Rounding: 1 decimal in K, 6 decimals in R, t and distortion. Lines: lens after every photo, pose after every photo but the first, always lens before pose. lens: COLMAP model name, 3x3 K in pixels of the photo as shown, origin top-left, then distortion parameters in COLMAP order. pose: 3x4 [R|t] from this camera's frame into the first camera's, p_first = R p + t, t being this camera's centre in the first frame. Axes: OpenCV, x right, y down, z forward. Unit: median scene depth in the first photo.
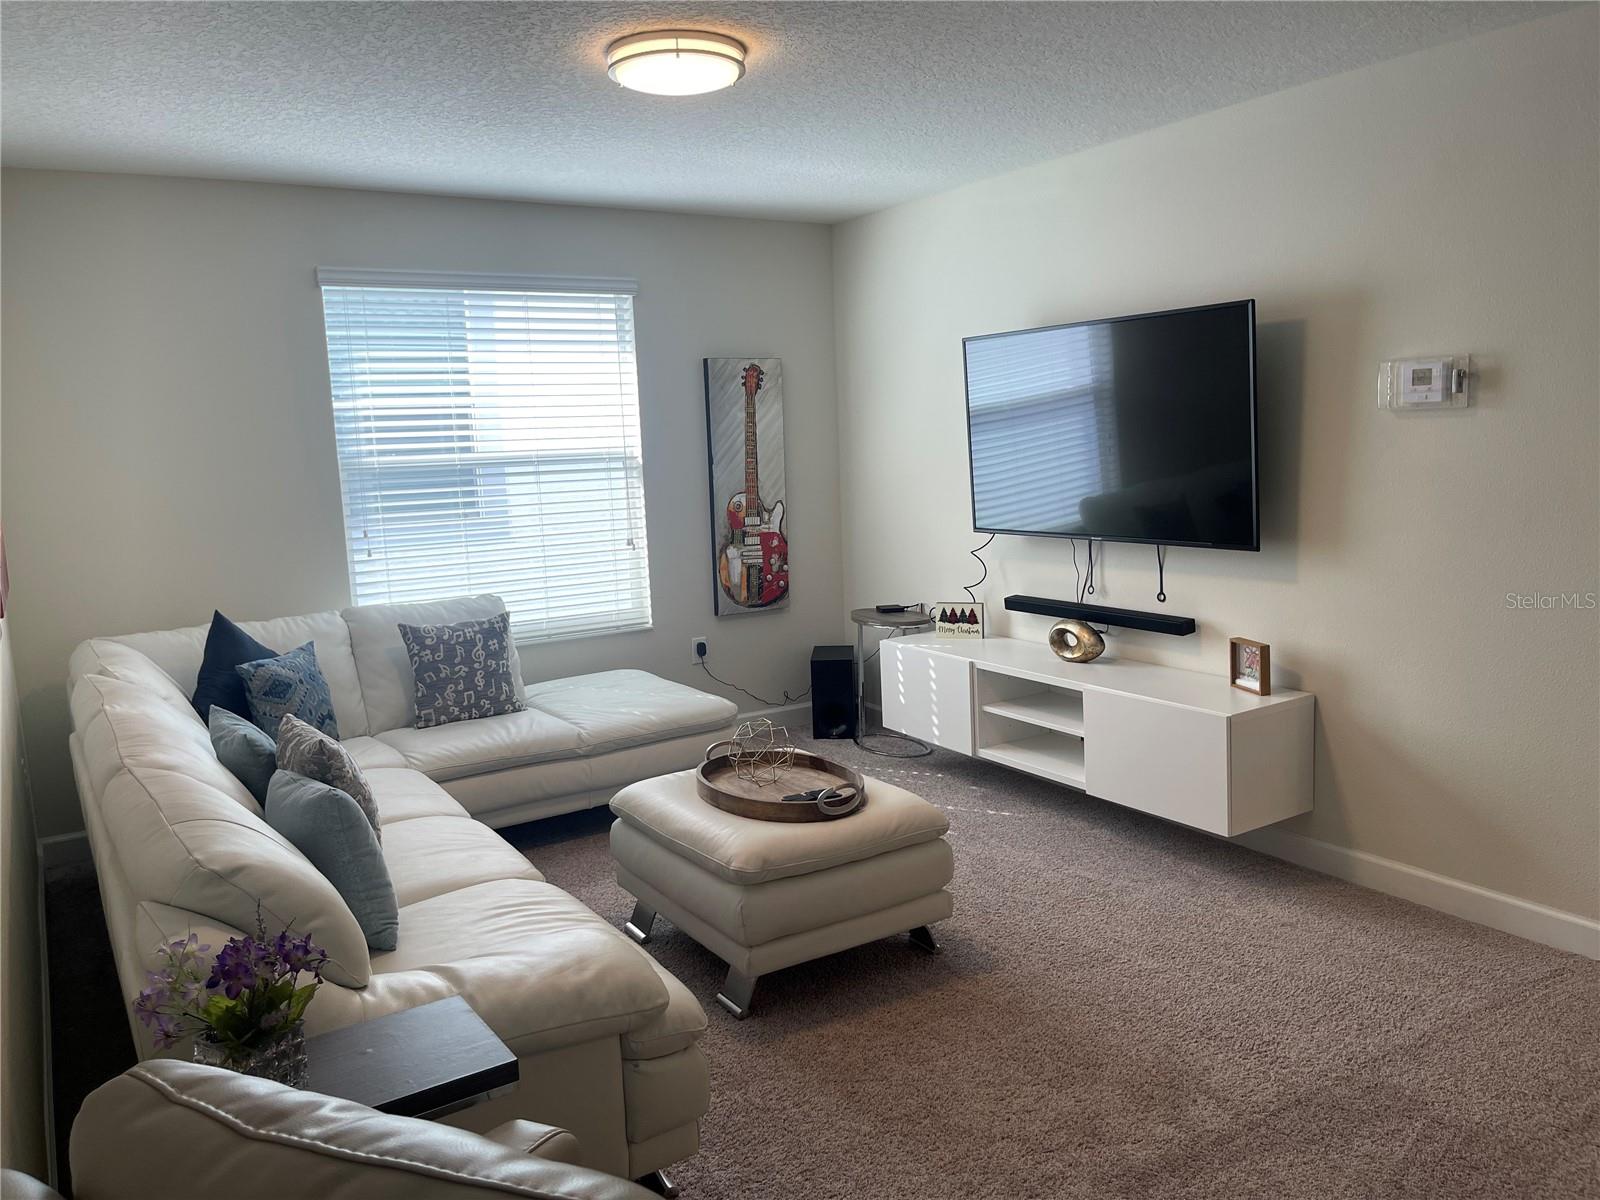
lens RADIAL K [[1215.1, 0, 808.2], [0, 1215.1, 579.9], [0, 0, 1]] dist [0.064452, -0.100194]
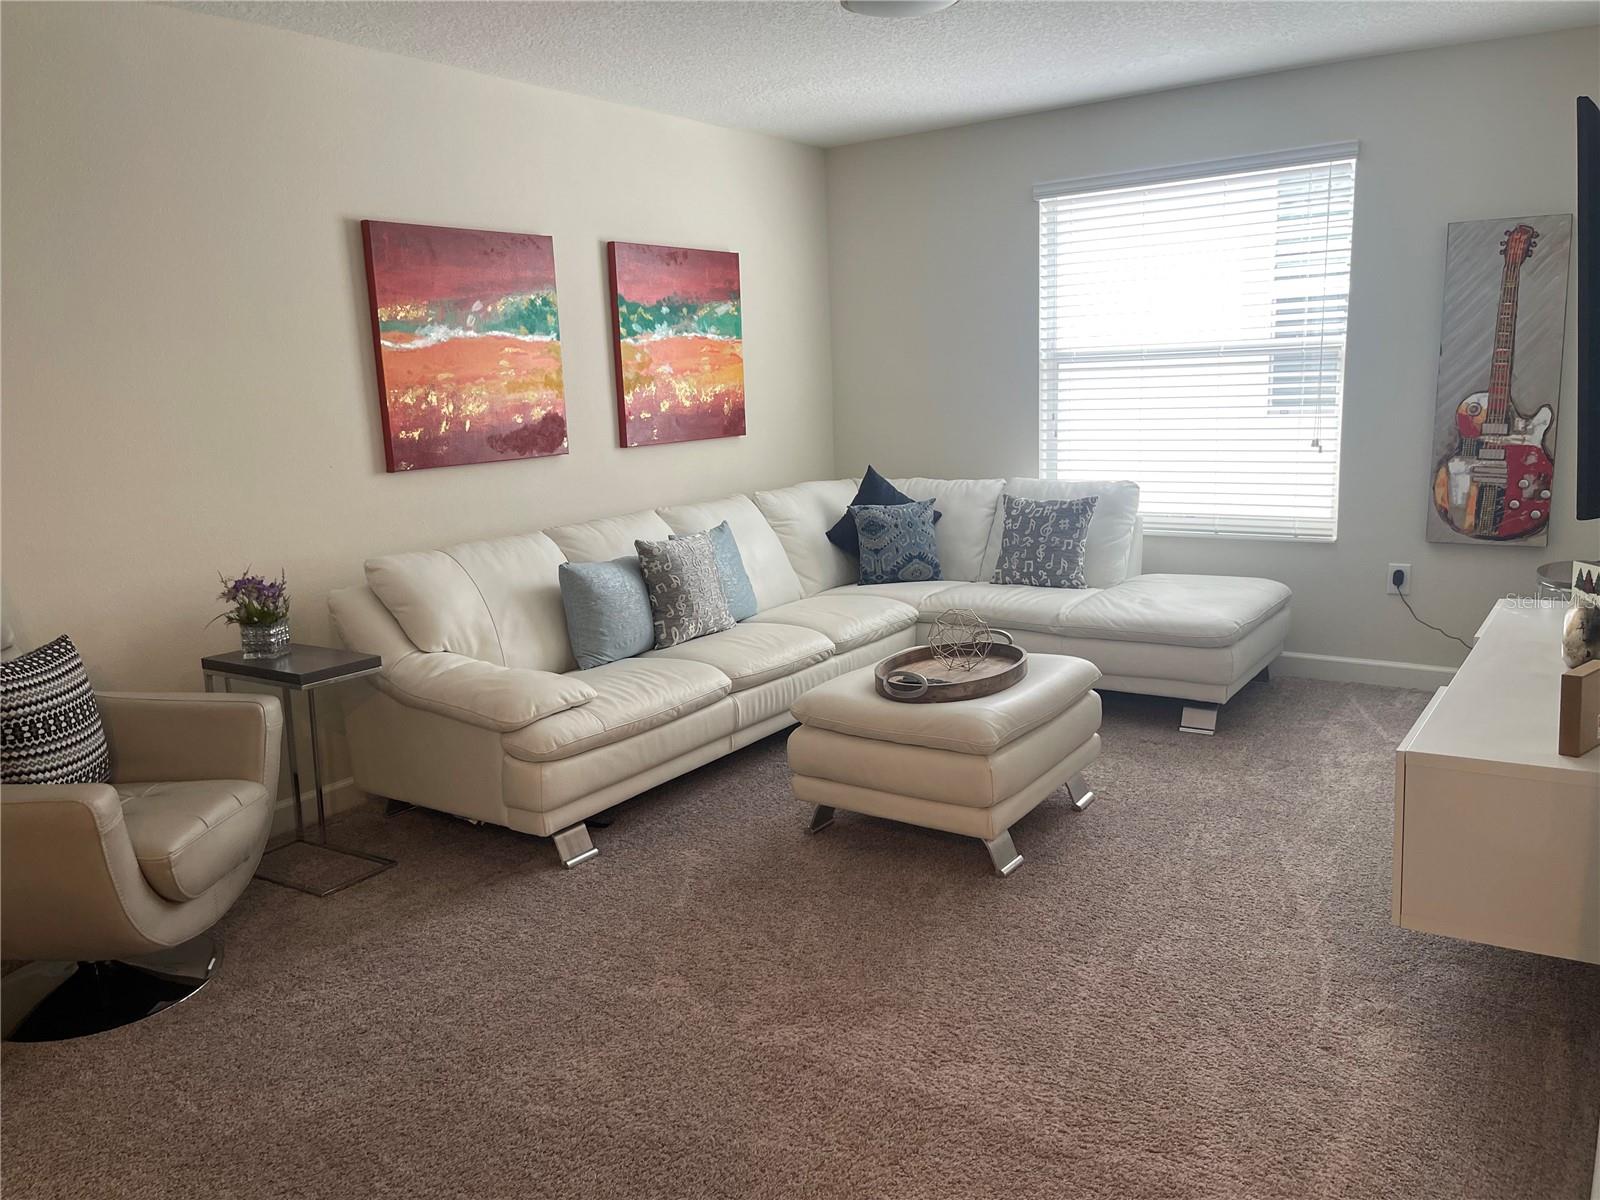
lens RADIAL K [[1215.1, 0, 808.2], [0, 1215.1, 579.9], [0, 0, 1]] dist [0.064452, -0.100194]
pose [[0.393324, 0.172977, -0.902981, 0.514472], [-0.087531, 0.984726, 0.150509, -0.033163], [0.915224, 0.019840, 0.402457, 0.279839]]
